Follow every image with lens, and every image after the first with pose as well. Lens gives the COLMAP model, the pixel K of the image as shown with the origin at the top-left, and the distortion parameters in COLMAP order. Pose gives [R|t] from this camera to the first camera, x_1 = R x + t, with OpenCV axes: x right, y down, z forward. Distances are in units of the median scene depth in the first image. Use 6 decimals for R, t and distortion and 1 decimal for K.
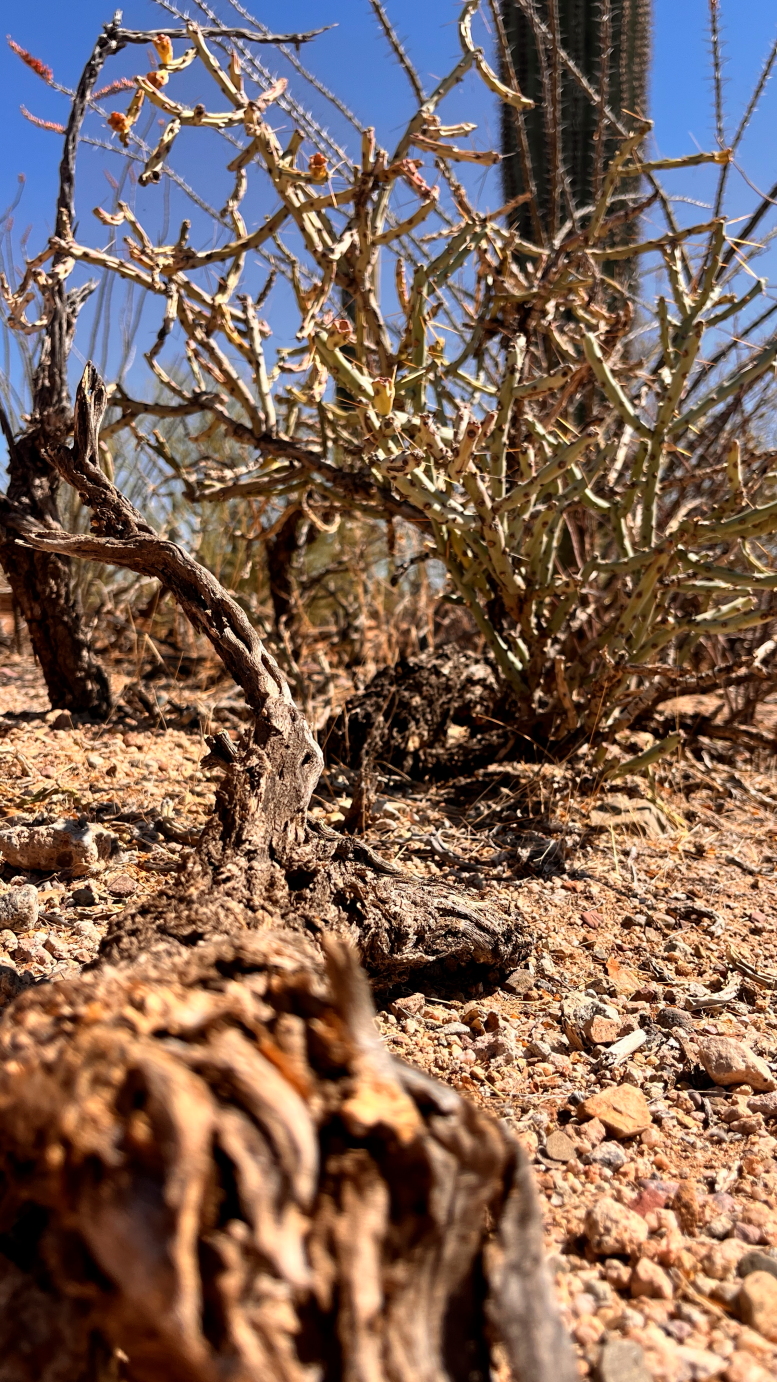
lens RADIAL K [[1102.5, 0, 386.6], [0, 1102.5, 689.2], [0, 0, 1]] dist [0.025677, -0.028908]
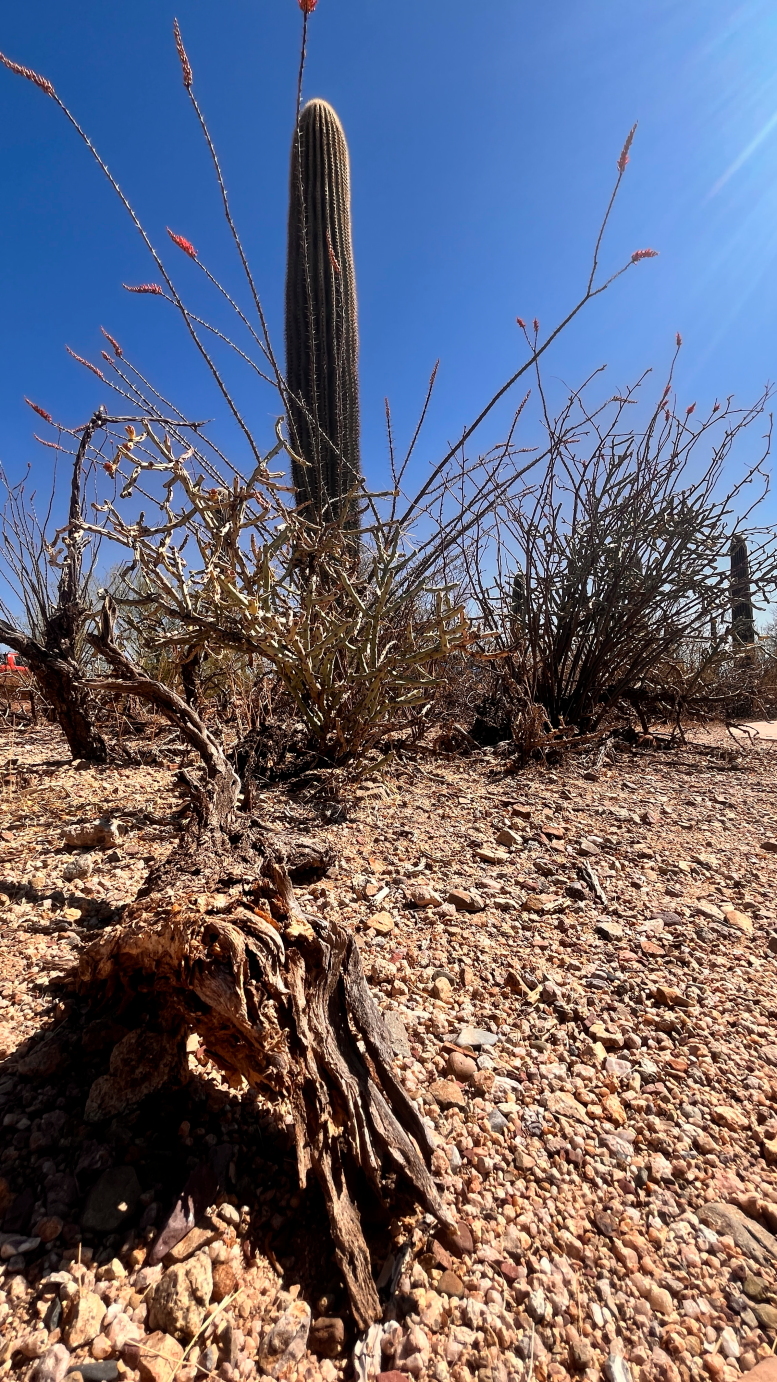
lens RADIAL K [[569.1, 0, 388.3], [0, 569.1, 691.0], [0, 0, 1]] dist [0.000076, -0.000023]
pose [[0.964316, -0.041301, 0.261513, -0.043286], [0.054292, 0.997614, -0.042646, -0.036446], [-0.259127, 0.055322, 0.964257, -0.122281]]
